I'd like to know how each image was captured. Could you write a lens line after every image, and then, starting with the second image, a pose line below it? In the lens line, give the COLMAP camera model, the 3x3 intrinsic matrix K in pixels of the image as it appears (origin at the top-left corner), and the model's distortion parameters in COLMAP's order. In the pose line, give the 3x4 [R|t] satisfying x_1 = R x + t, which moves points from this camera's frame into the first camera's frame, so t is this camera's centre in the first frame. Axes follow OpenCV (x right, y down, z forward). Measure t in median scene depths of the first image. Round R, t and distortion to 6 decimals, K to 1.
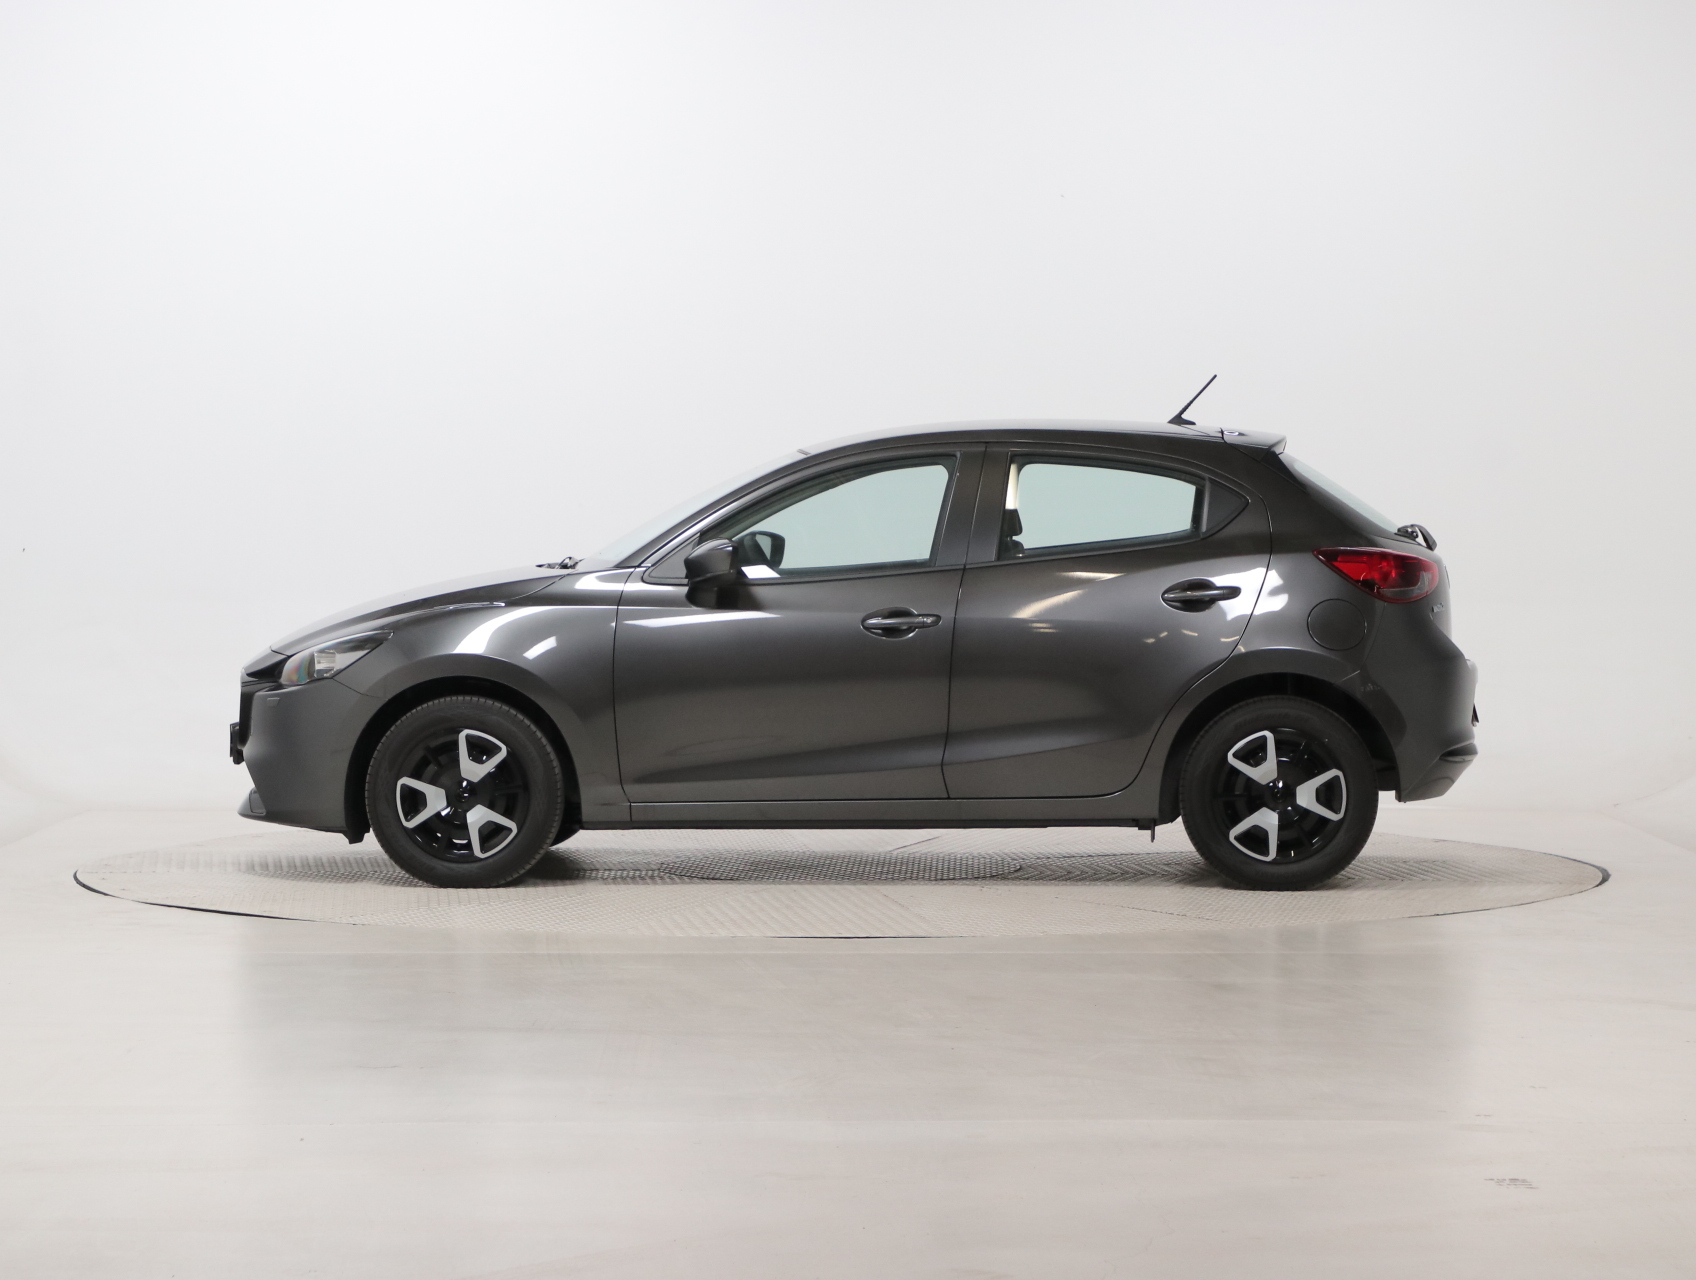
lens RADIAL K [[5242.1, 0, 848.0], [0, 5242.1, 640.0], [0, 0, 1]] dist [-0.170041, 0.820866]
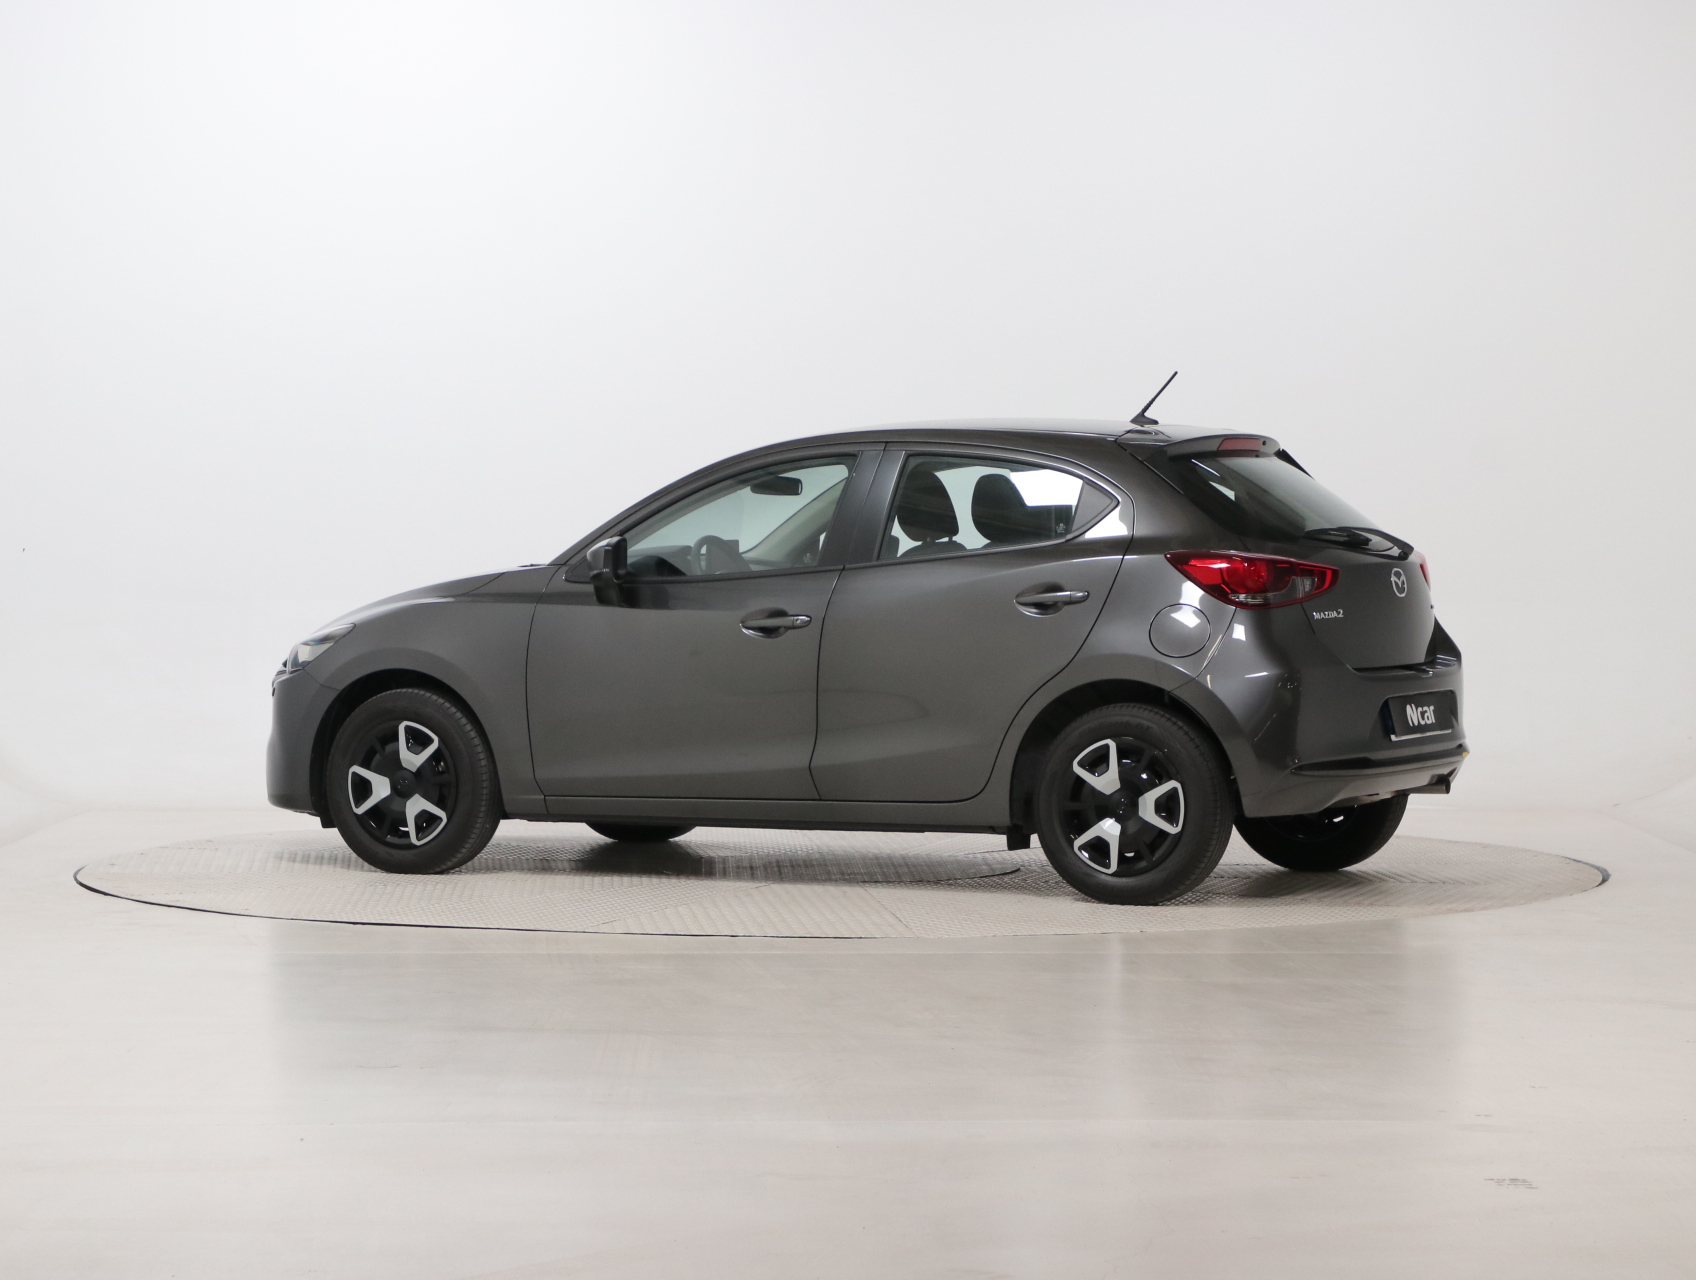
lens RADIAL K [[5242.1, 0, 848.0], [0, 5242.1, 640.0], [0, 0, 1]] dist [-0.170041, 0.820866]
pose [[0.906558, 0.014241, -0.421841, 0.440941], [-0.016140, 0.999869, -0.000932, 0.000752], [0.421773, 0.007653, 0.906669, 0.101232]]
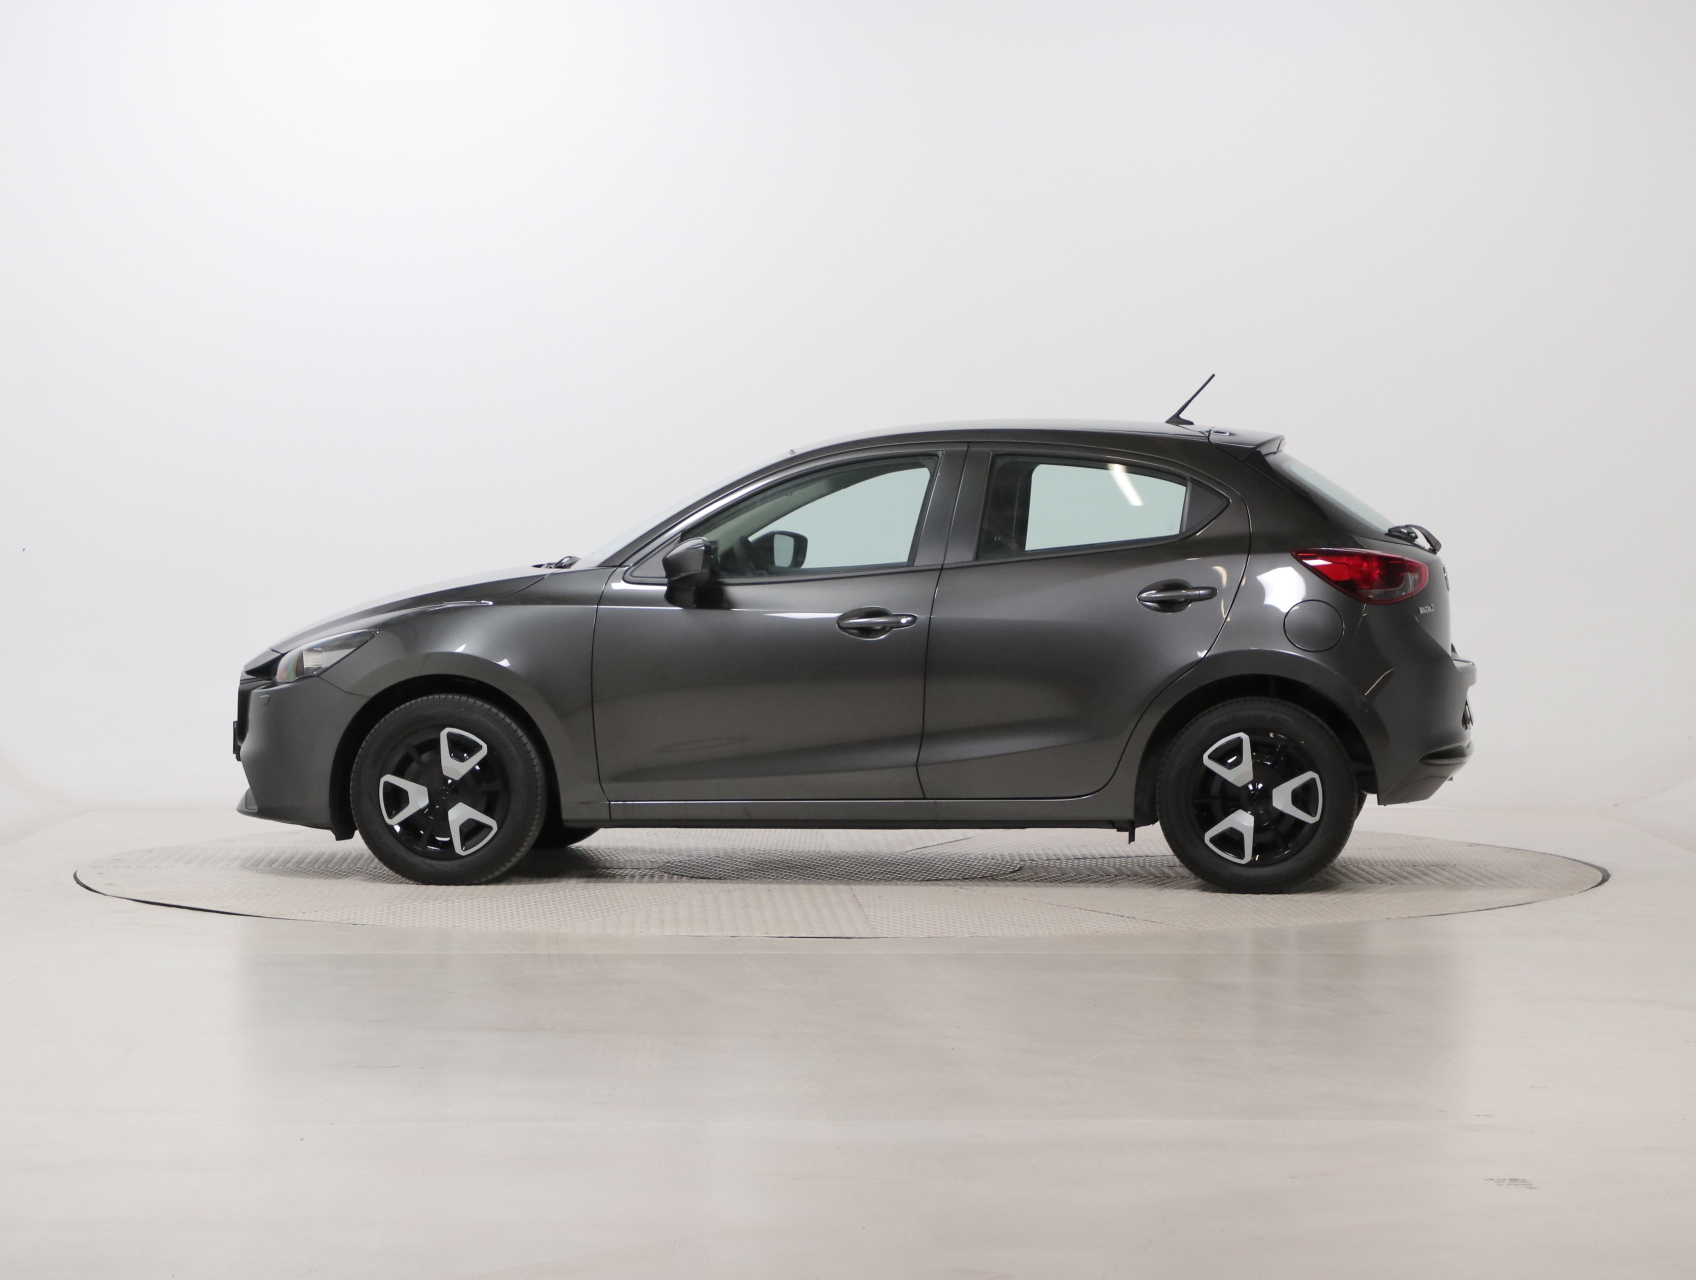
lens RADIAL K [[5242.1, 0, 848.0], [0, 5242.1, 640.0], [0, 0, 1]] dist [-0.170041, 0.820866]
pose [[0.996263, 0.002985, -0.086317, 0.090468], [-0.003018, 0.999995, -0.000244, 0.000279], [0.086316, 0.000504, 0.996268, 0.004384]]
